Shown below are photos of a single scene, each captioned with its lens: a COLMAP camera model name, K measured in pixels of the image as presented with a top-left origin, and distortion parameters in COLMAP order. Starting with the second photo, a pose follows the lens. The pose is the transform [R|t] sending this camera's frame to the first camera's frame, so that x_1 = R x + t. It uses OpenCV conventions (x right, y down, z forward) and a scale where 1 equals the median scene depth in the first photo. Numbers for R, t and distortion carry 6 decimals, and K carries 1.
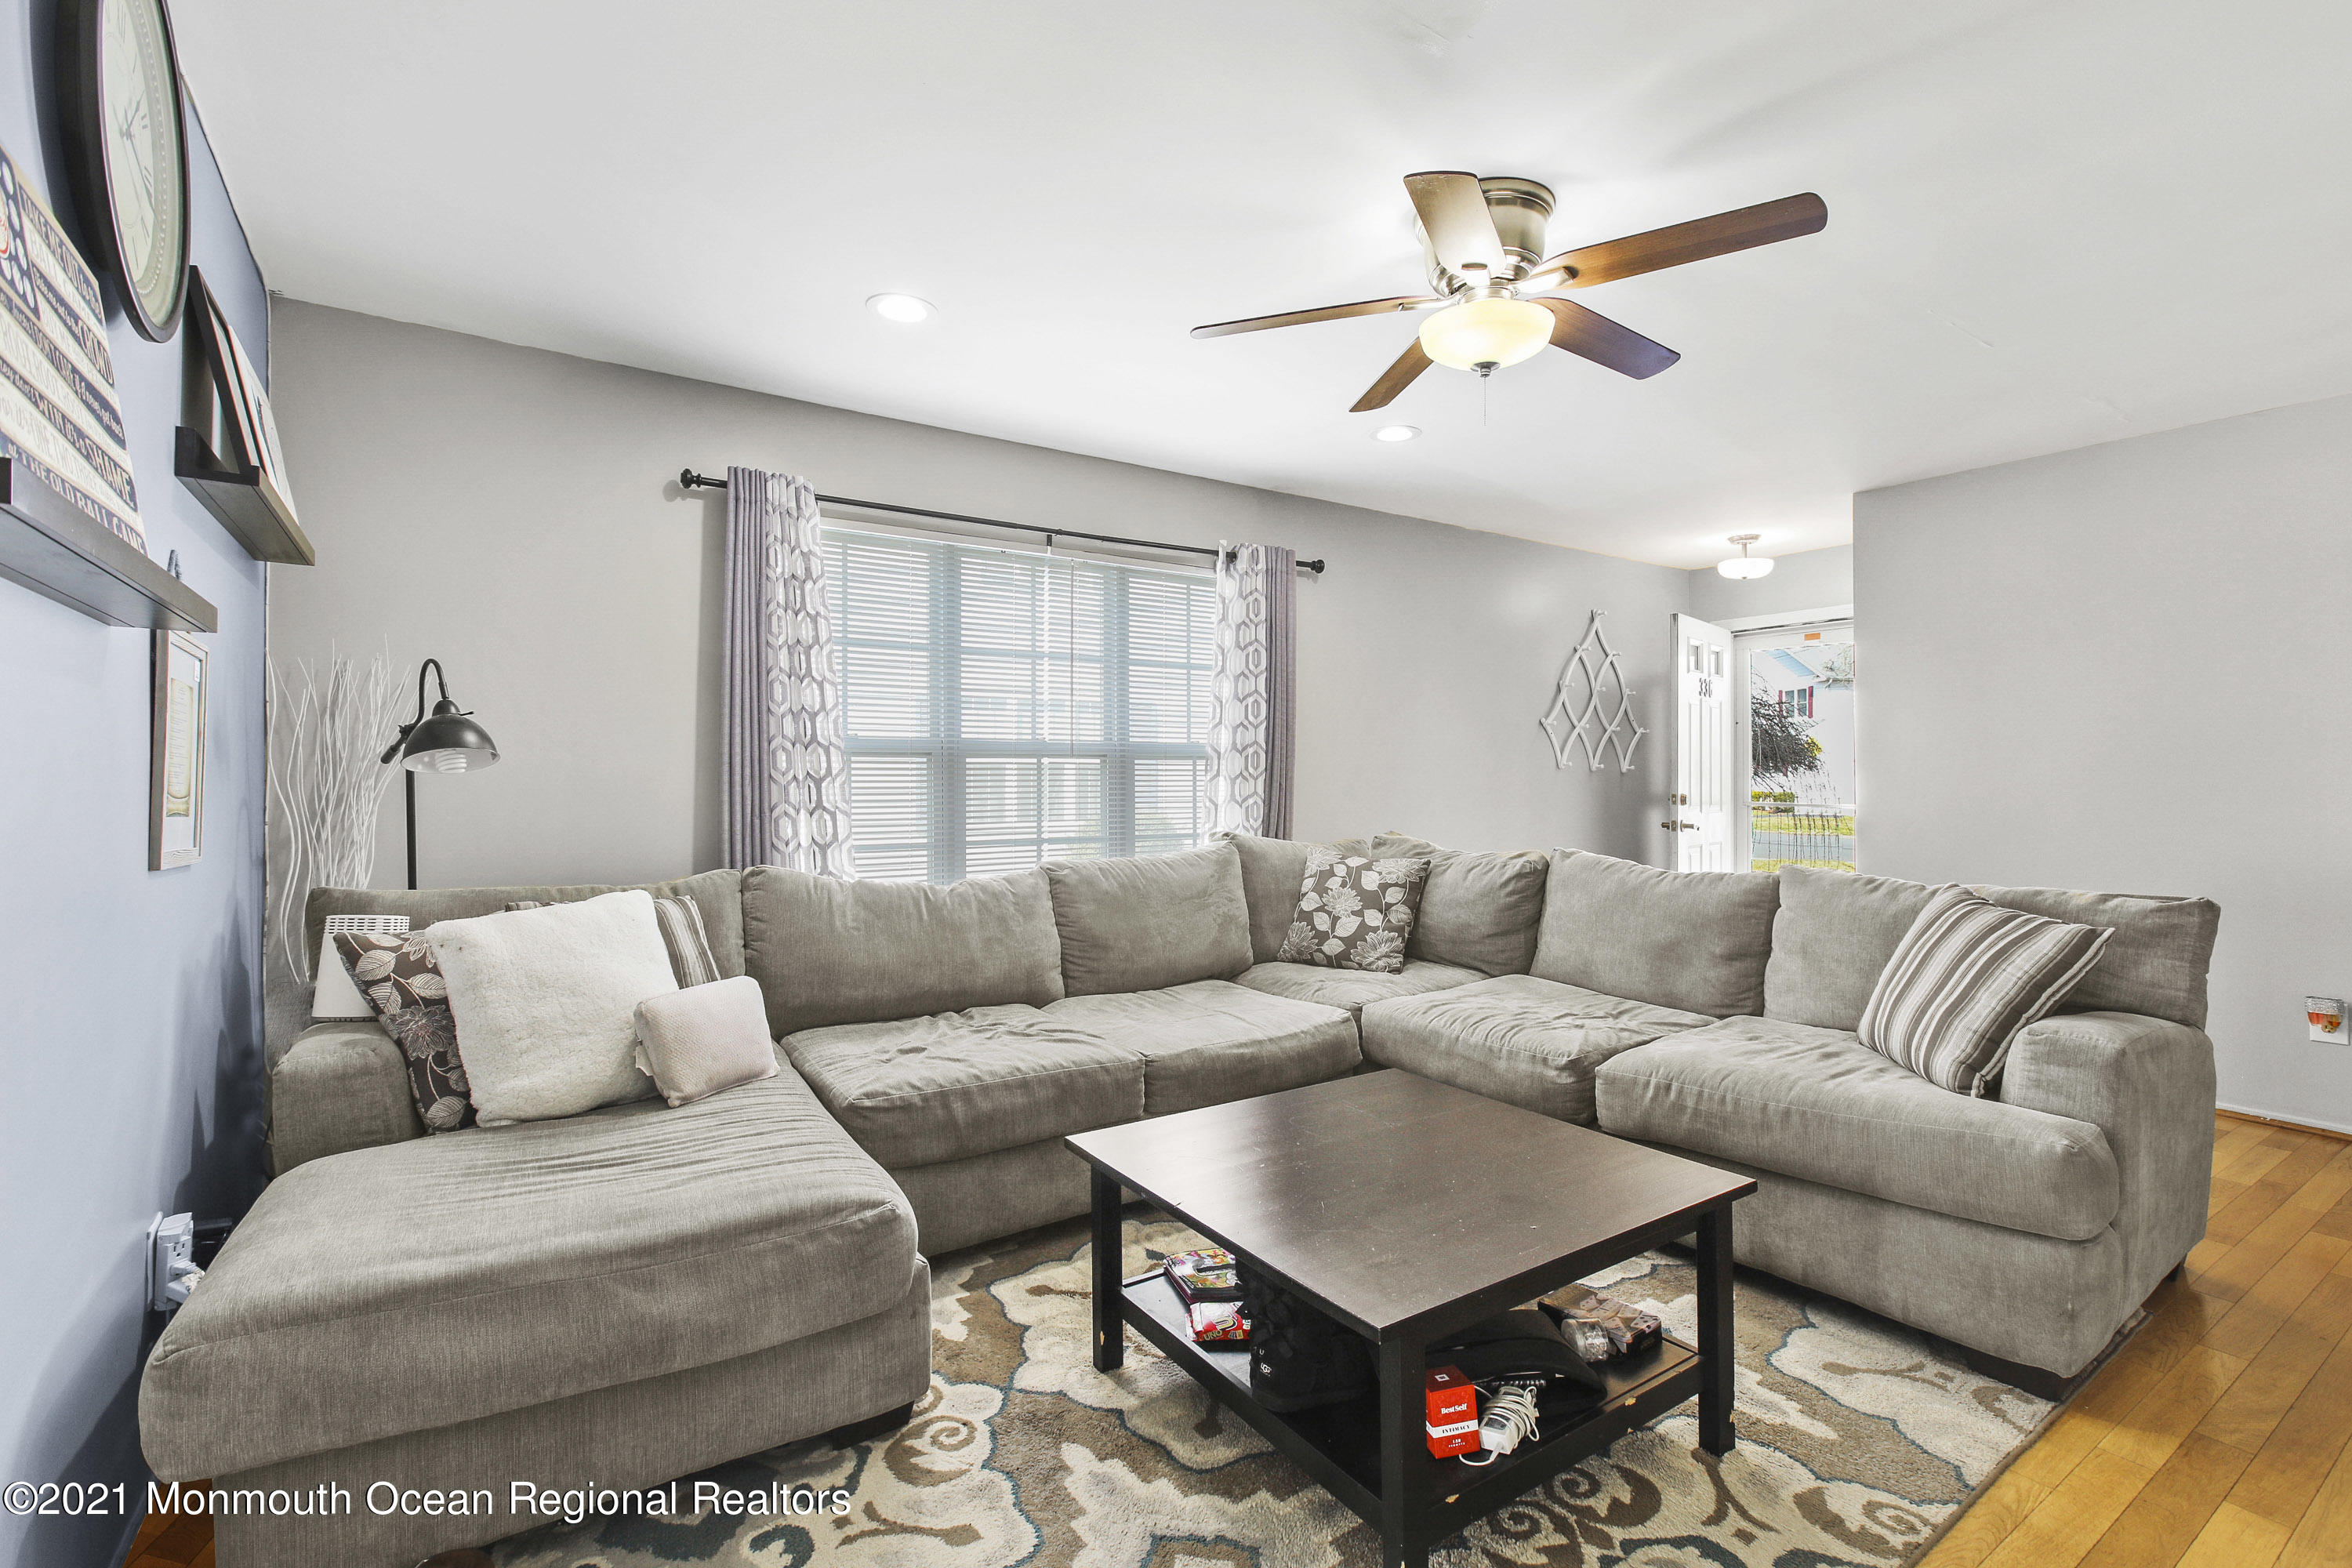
lens RADIAL K [[1068.4, 0, 1190.5], [0, 1068.4, 787.7], [0, 0, 1]] dist [0.006604, 0.000458]
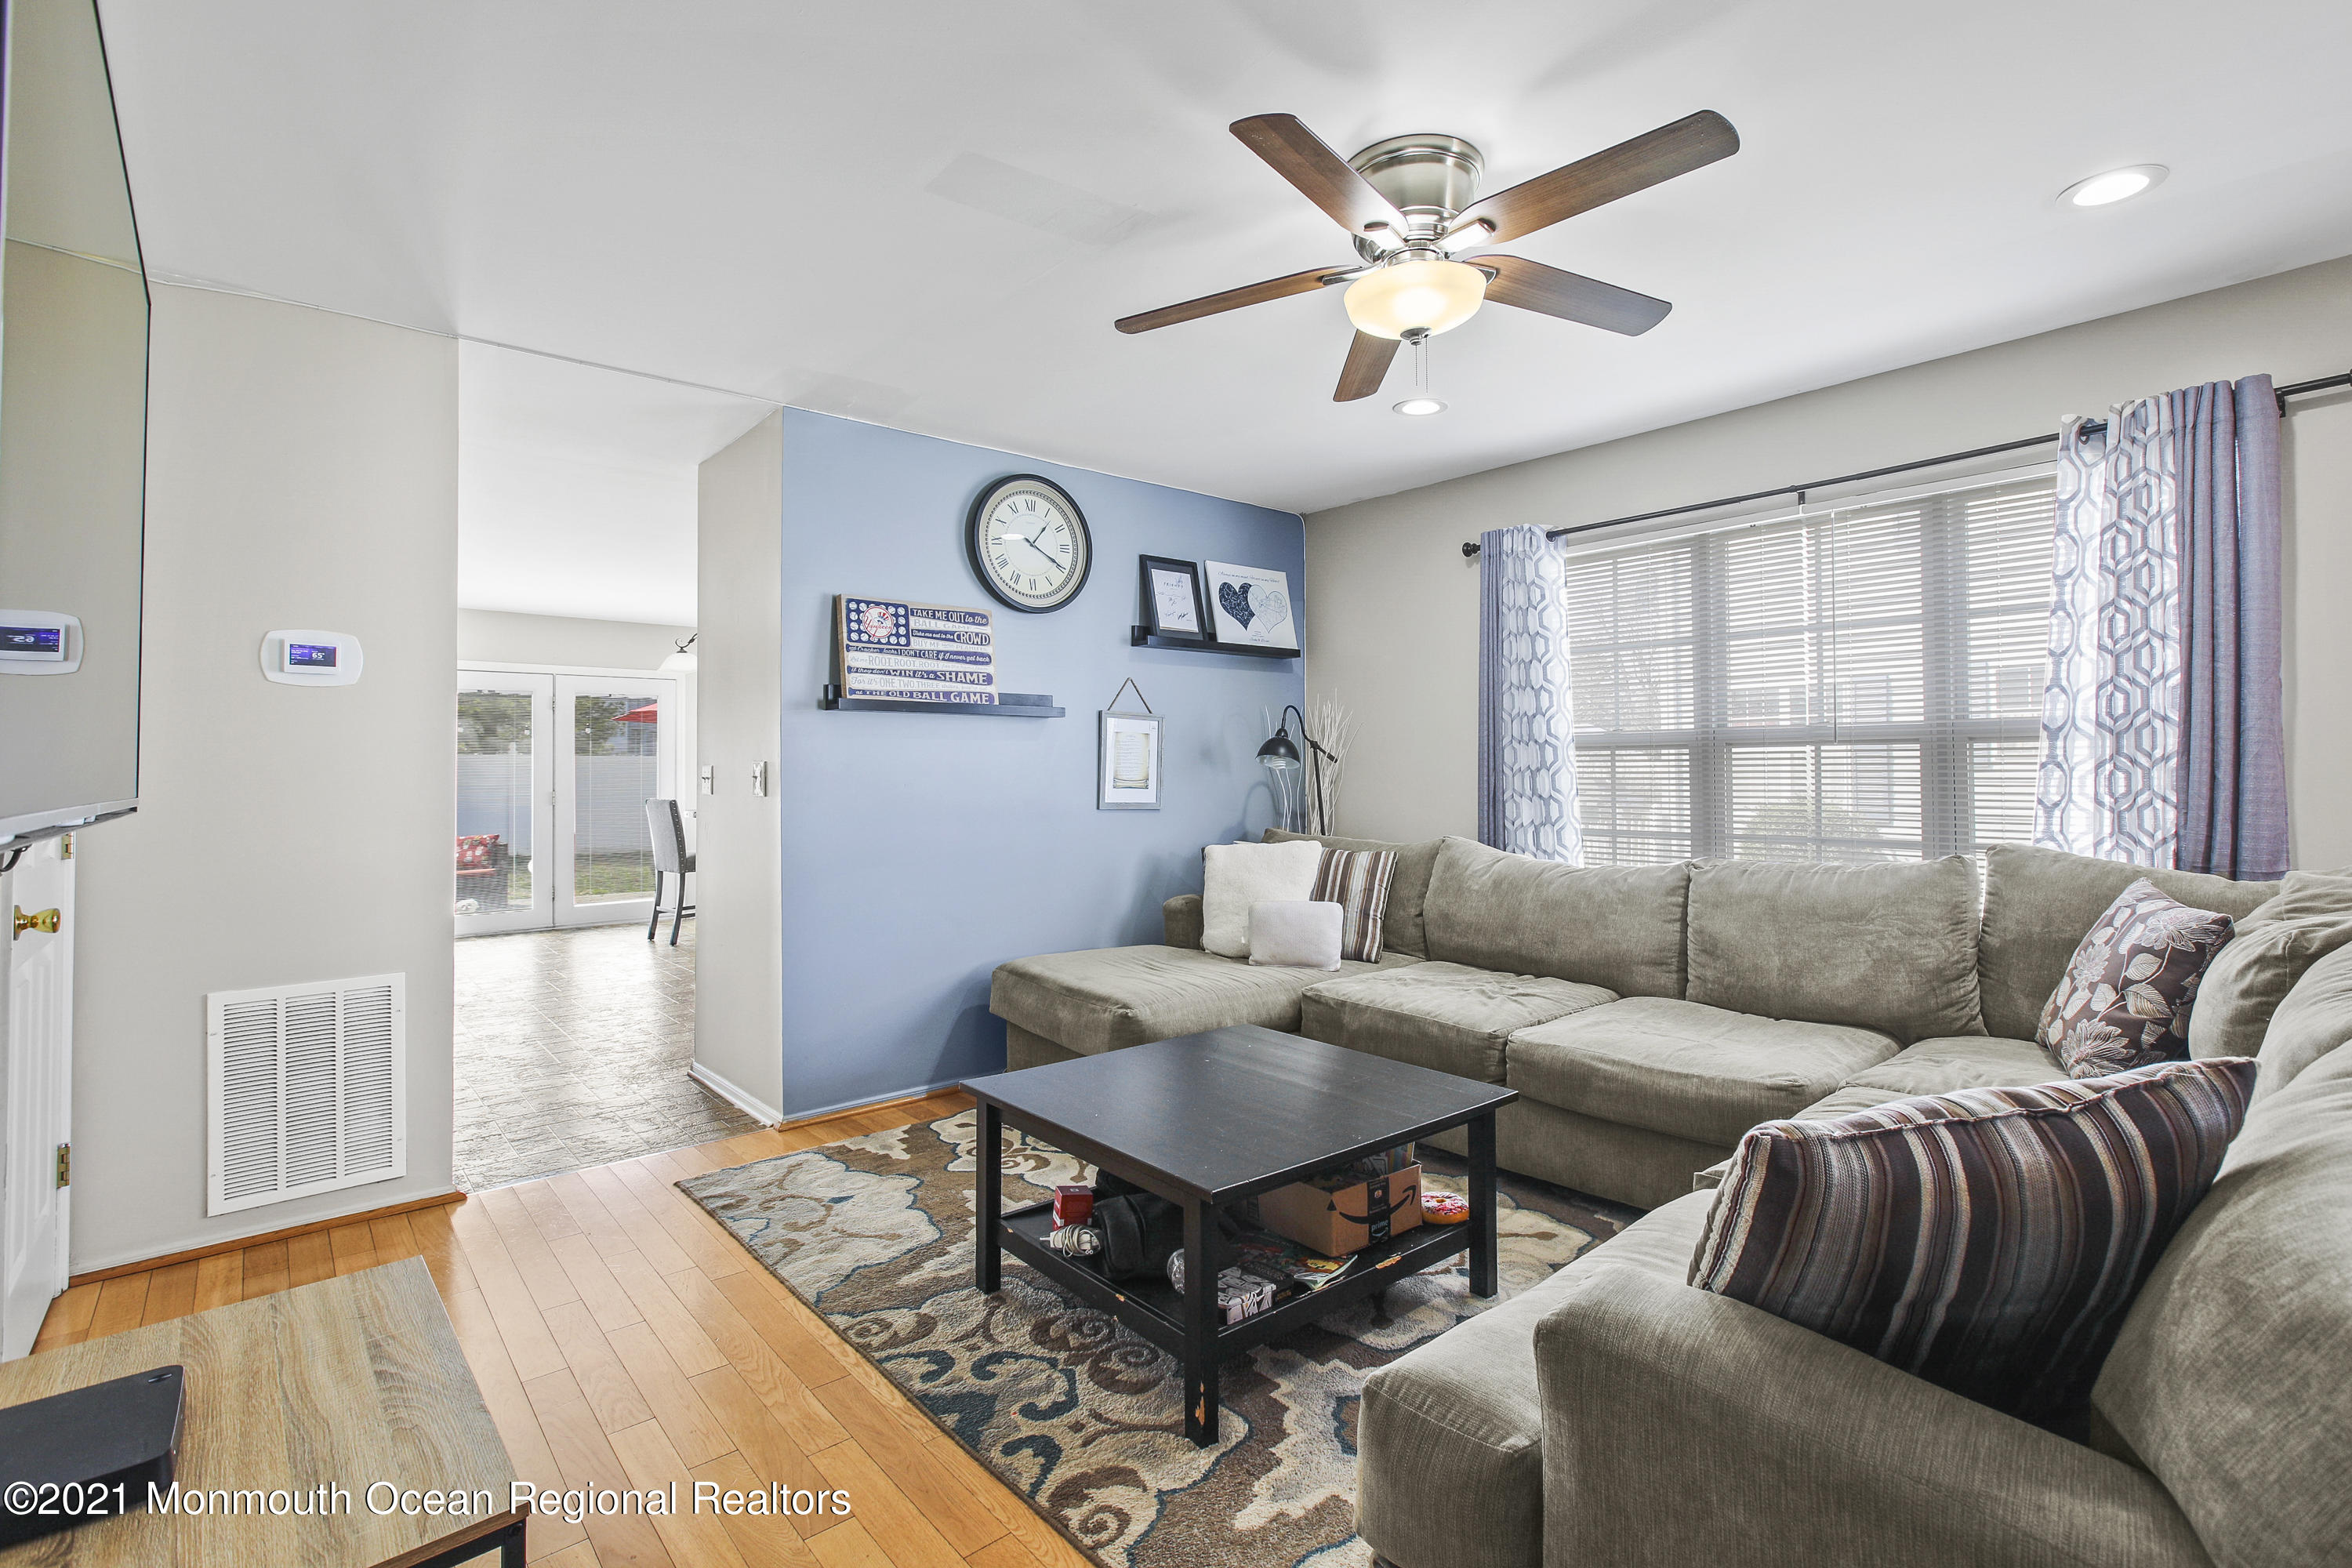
lens RADIAL K [[1068.4, 0, 1190.6], [0, 1068.4, 757.9], [0, 0, 1]] dist [0.006604, 0.000458]
pose [[0.110038, -0.013580, -0.993835, 0.810685], [0.000879, 0.999908, -0.013565, -0.006599], [0.993927, 0.000619, 0.110040, 0.475290]]
